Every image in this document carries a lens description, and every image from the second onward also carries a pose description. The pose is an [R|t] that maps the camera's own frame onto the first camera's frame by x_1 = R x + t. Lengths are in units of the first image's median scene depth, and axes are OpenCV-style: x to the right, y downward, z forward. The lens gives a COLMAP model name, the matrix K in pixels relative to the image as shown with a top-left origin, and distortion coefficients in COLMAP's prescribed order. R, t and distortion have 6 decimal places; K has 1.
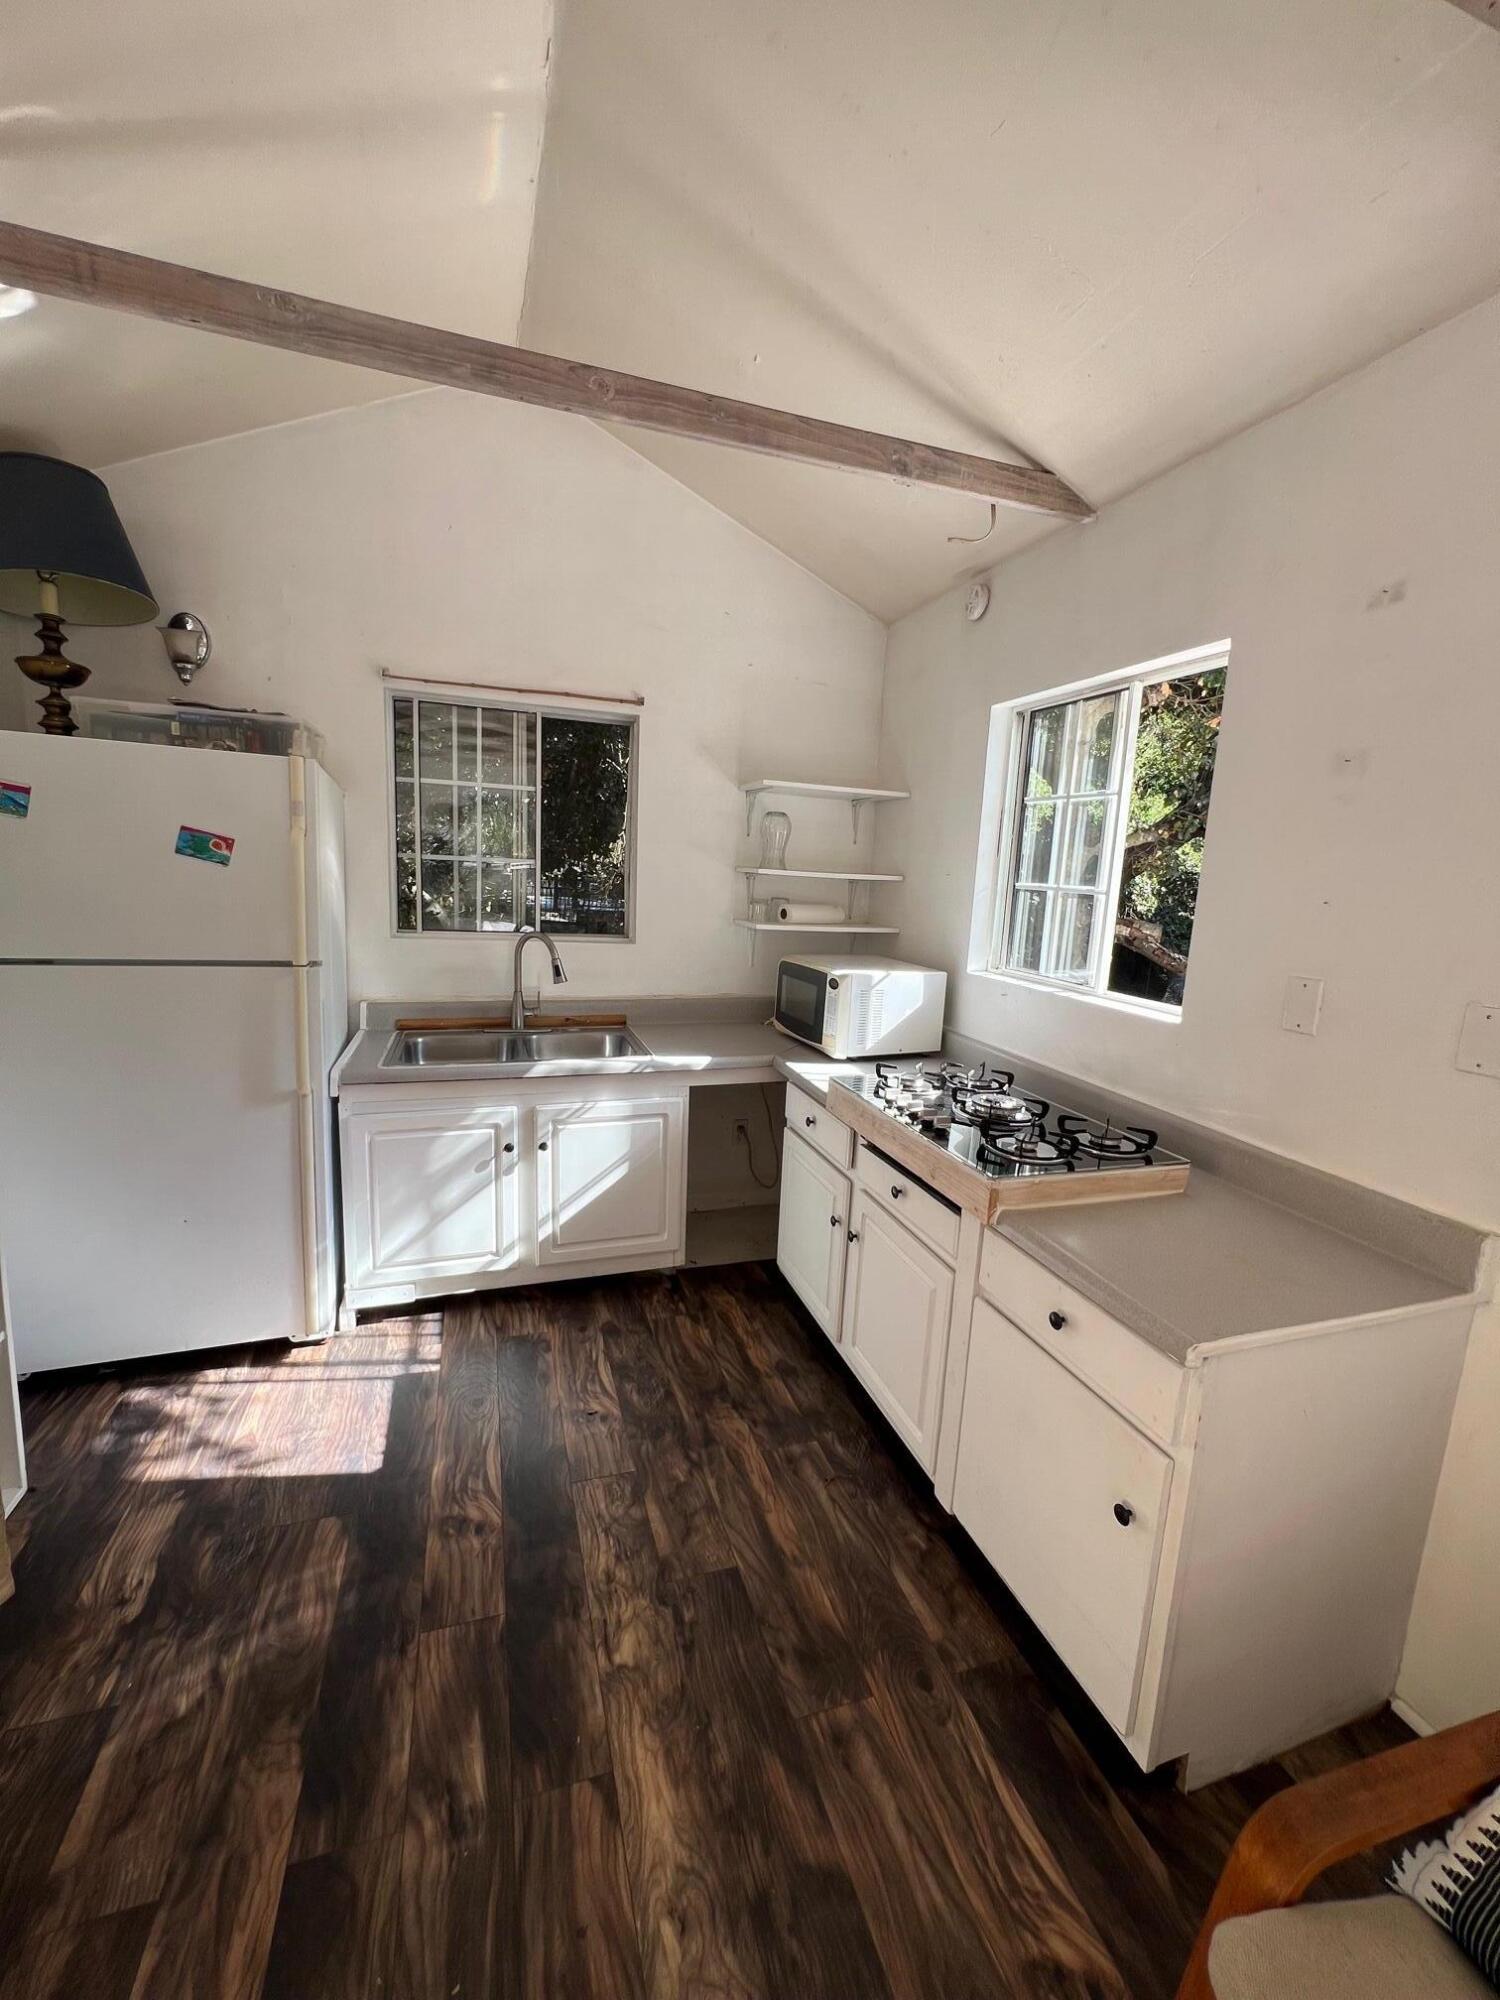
lens RADIAL K [[798.3, 0, 750.0], [0, 798.3, 1000.0], [0, 0, 1]] dist [-0.000234, 0.000010]
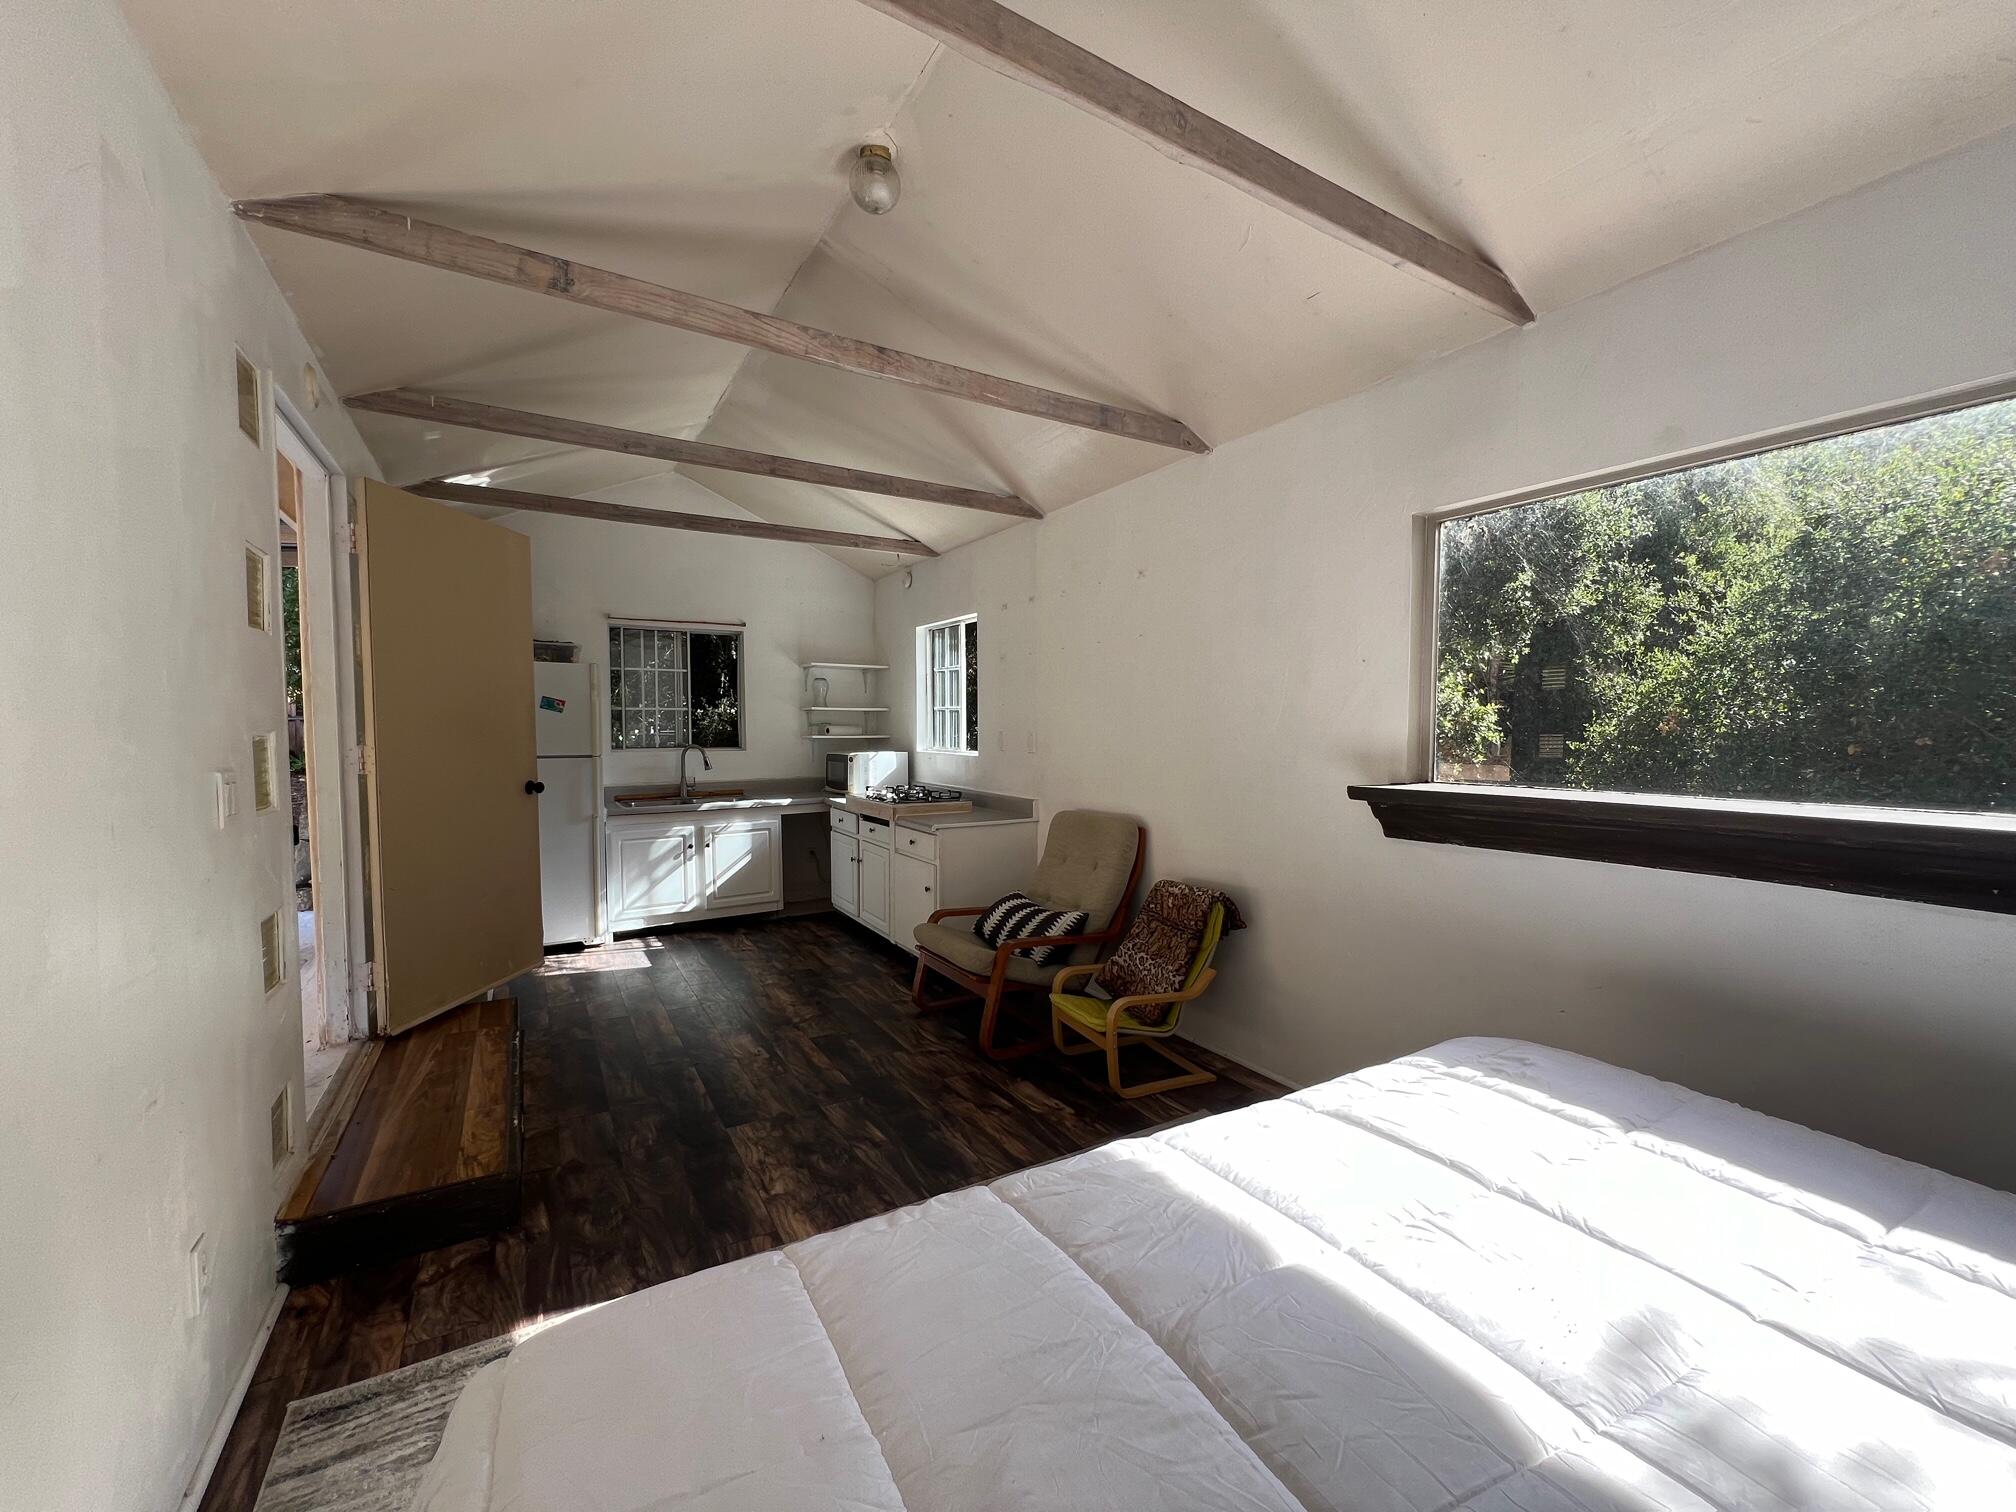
lens RADIAL K [[804.7, 0, 1008.0], [0, 804.7, 756.0], [0, 0, 1]] dist [-0.000234, 0.000010]
pose [[0.974860, -0.058148, 0.215097, 0.055709], [0.083506, 0.990335, -0.110743, 0.241873], [-0.206579, 0.125921, 0.970293, -1.131856]]
